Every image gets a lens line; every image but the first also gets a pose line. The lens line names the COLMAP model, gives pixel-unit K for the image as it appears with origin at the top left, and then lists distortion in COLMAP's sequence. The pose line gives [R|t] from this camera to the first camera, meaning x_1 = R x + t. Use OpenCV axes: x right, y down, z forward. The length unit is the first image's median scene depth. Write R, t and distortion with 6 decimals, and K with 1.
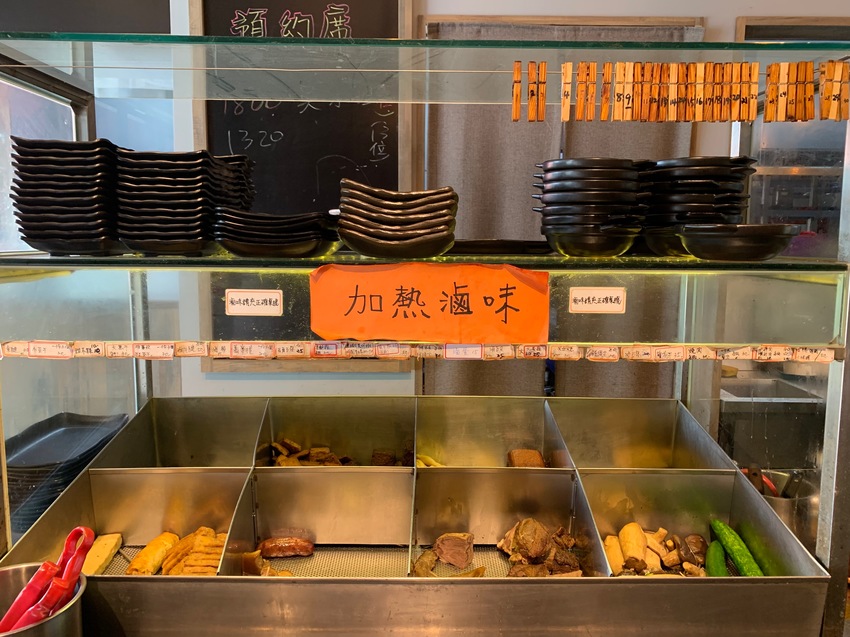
lens RADIAL K [[666.5, 0, 427.5], [0, 666.5, 305.4], [0, 0, 1]] dist [0.023757, -0.053719]
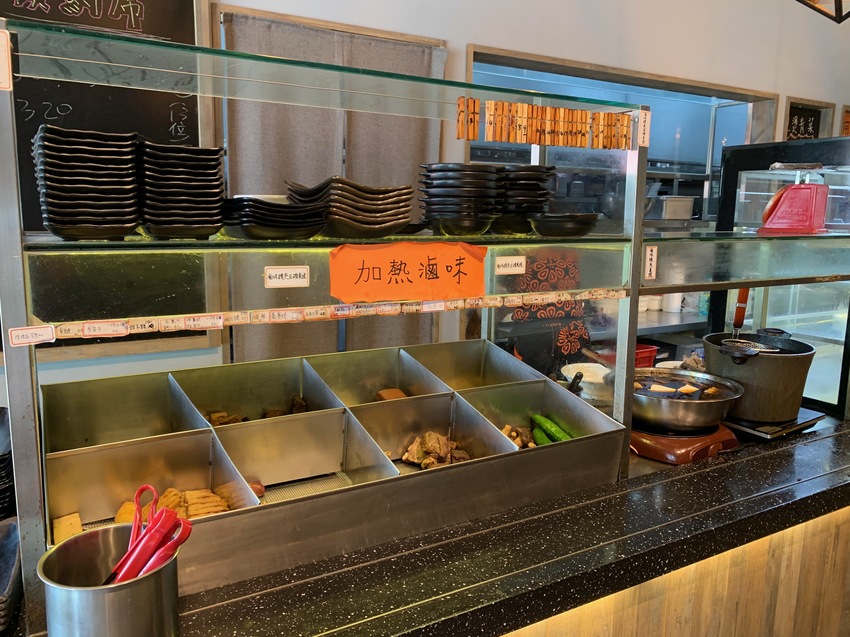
lens RADIAL K [[666.5, 0, 423.4], [0, 666.5, 320.6], [0, 0, 1]] dist [0.023757, -0.053719]
pose [[0.865161, -0.074795, 0.495886, -0.652107], [0.046196, 0.996497, 0.069705, 0.001965], [-0.499363, -0.037398, 0.865585, -0.185311]]
